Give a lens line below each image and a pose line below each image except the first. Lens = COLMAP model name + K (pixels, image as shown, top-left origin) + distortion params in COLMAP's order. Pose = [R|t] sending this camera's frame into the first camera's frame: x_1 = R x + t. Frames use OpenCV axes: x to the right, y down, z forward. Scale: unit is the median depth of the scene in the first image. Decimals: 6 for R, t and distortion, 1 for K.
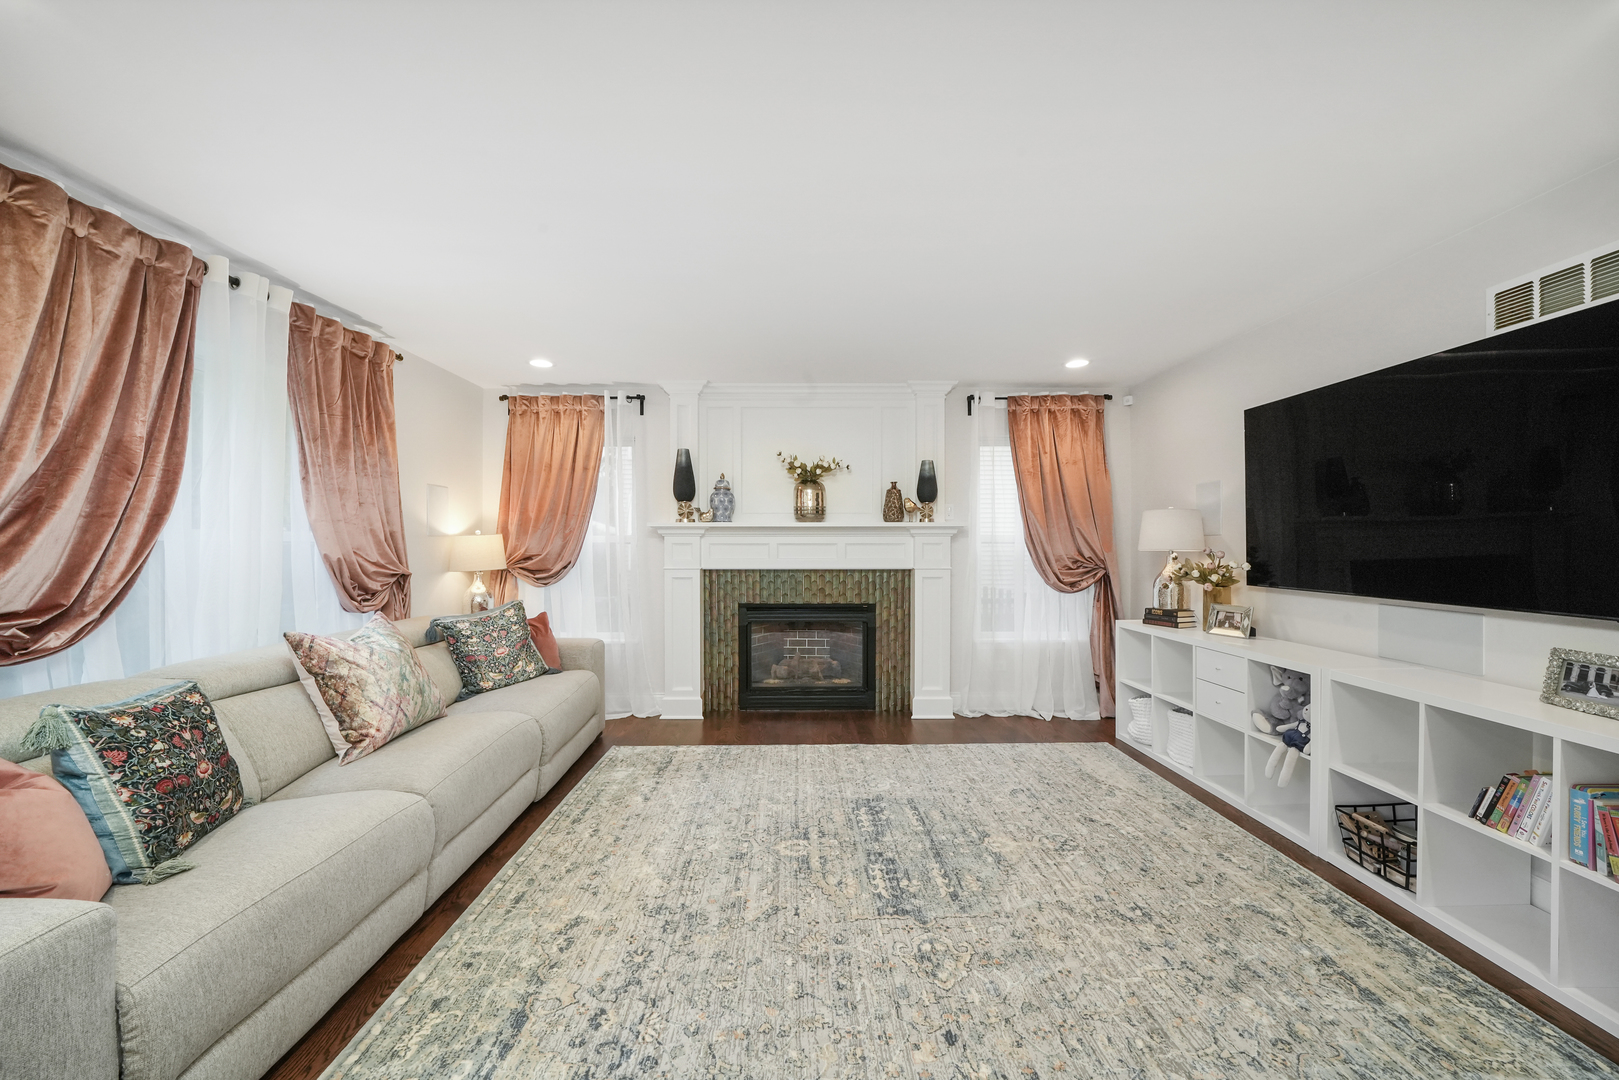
lens RADIAL K [[572.8, 0, 805.9], [0, 572.8, 549.1], [0, 0, 1]] dist [-0.023866, 0.002501]
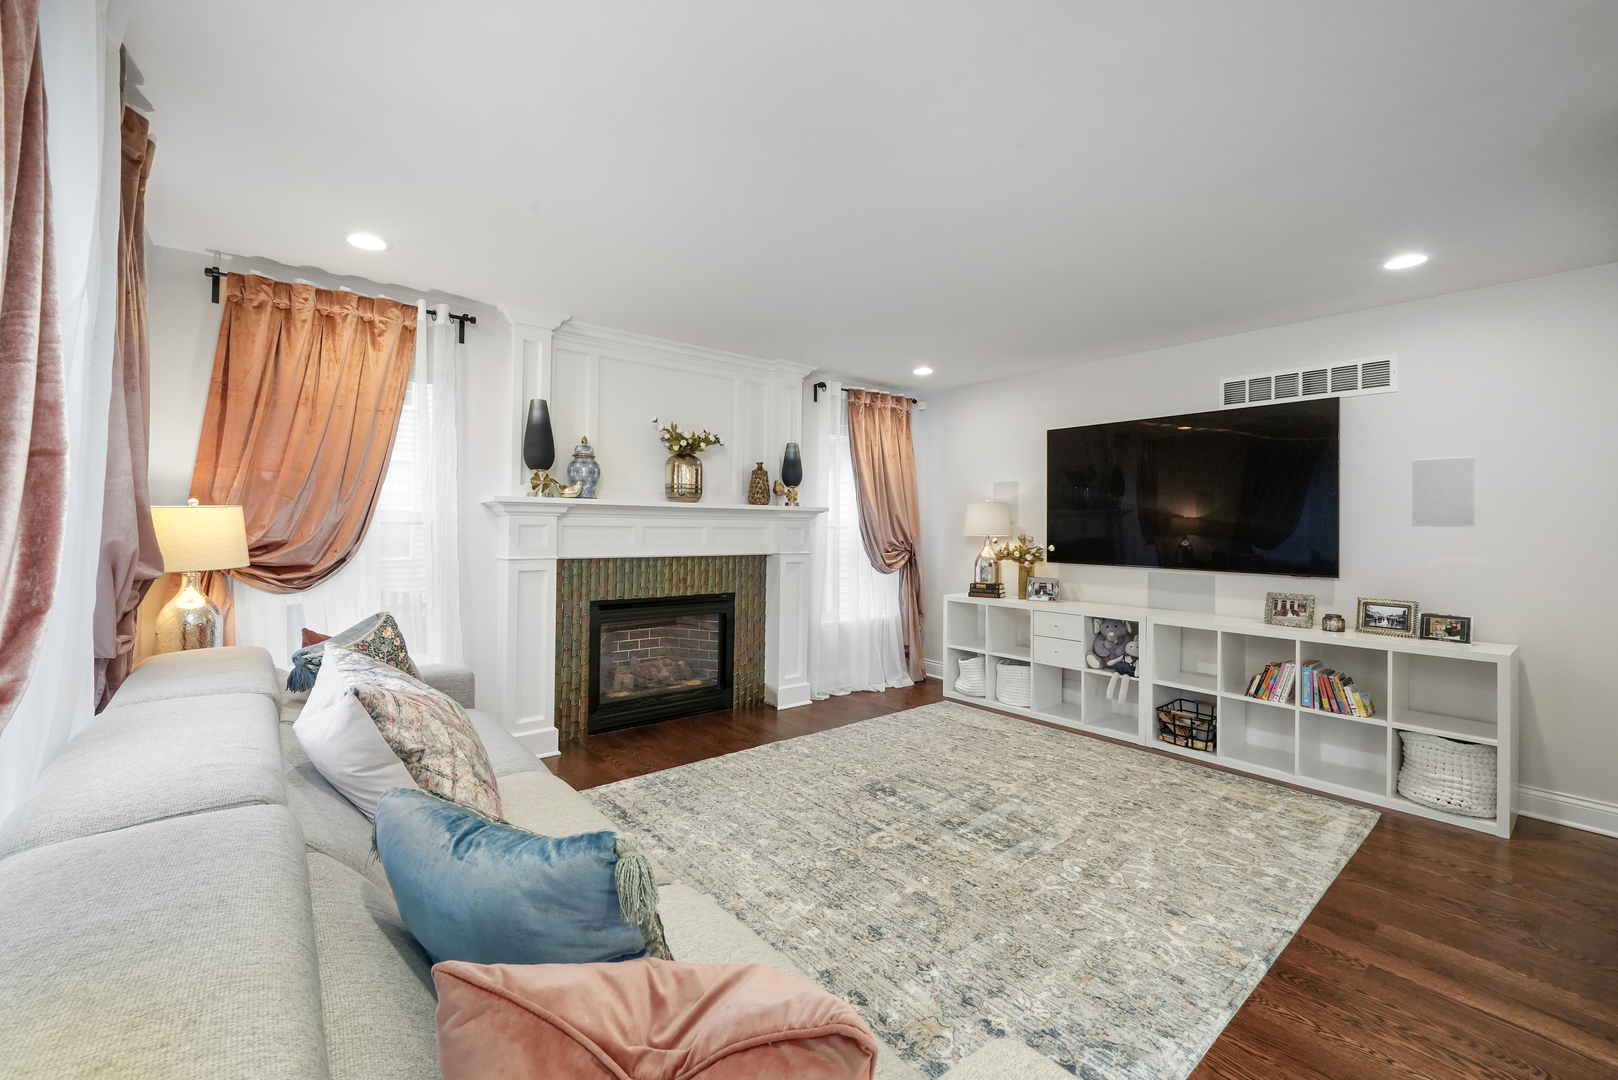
lens RADIAL K [[643.6, 0, 808.1], [0, 643.6, 525.2], [0, 0, 1]] dist [-0.009521, -0.000111]
pose [[0.793502, 0.011192, 0.608465, -0.499461], [-0.004992, 0.999917, -0.011883, -0.001757], [-0.608548, 0.006391, 0.793492, 0.125445]]
